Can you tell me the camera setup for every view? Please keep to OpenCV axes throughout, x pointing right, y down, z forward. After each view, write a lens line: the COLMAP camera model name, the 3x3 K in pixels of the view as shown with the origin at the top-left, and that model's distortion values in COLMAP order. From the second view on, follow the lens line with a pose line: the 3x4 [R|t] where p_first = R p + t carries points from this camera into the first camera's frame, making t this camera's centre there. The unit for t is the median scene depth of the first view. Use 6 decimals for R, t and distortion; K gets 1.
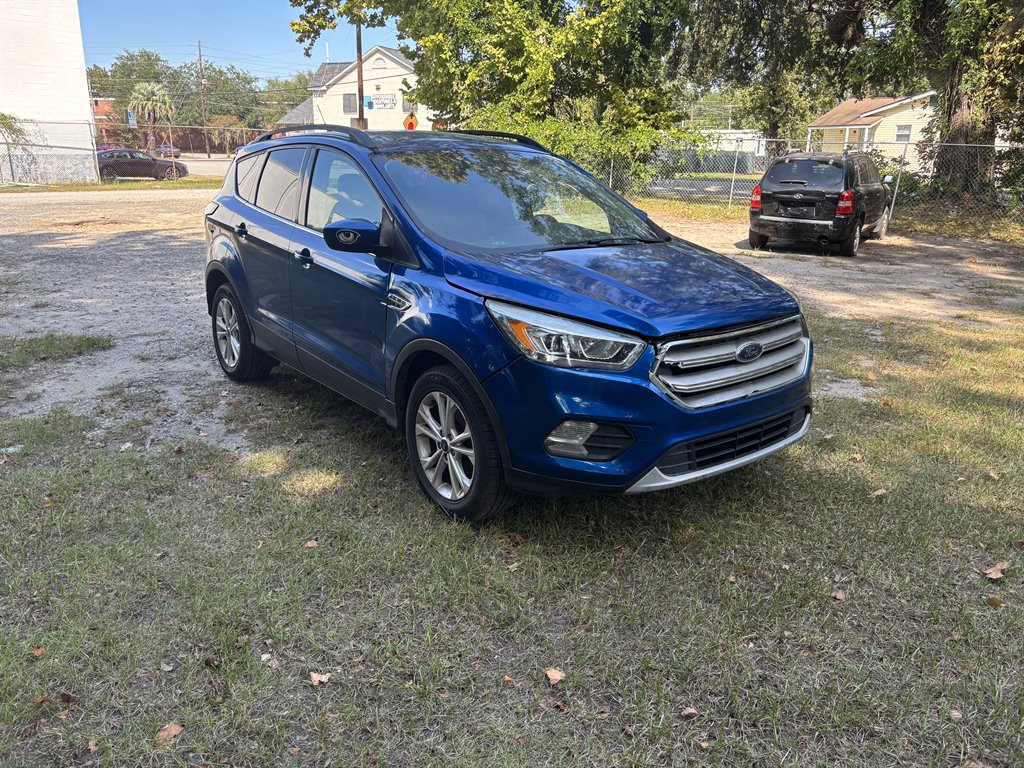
lens RADIAL K [[763.8, 0, 512.1], [0, 763.8, 383.3], [0, 0, 1]] dist [0.030050, -0.034490]
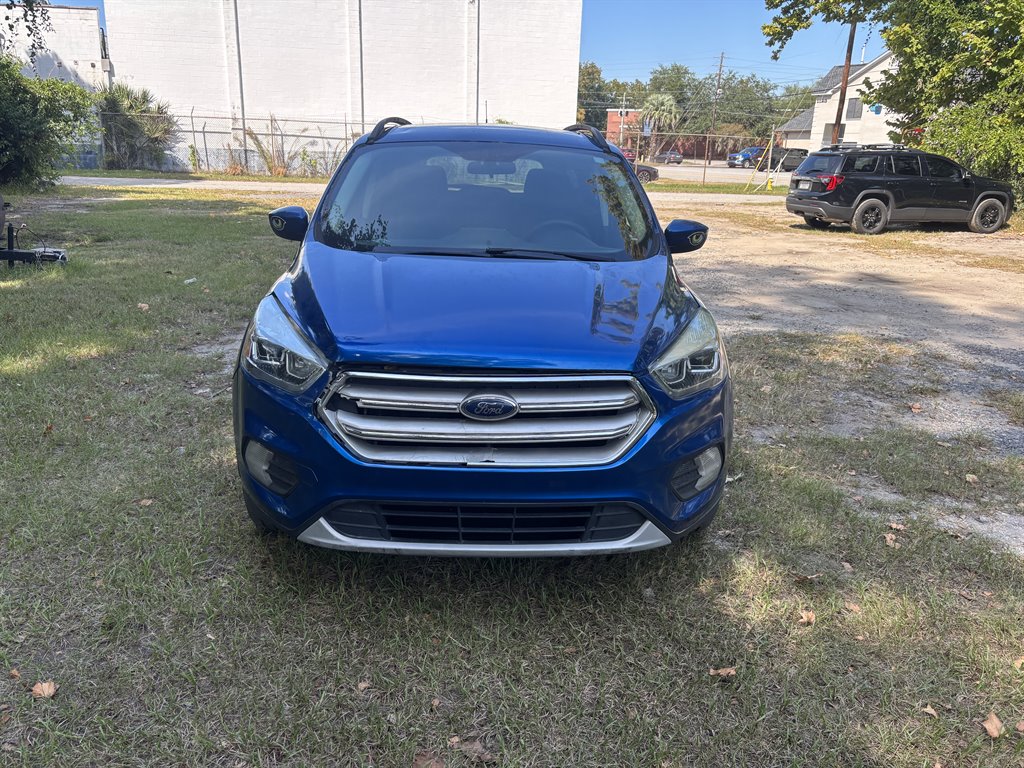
lens RADIAL K [[763.8, 0, 504.1], [0, 763.8, 383.6], [0, 0, 1]] dist [0.030050, -0.034490]
pose [[0.804681, 0.185382, -0.564022, 0.098931], [-0.190650, 0.980372, 0.050230, -0.014066], [0.562264, 0.067111, 0.824230, 0.052902]]
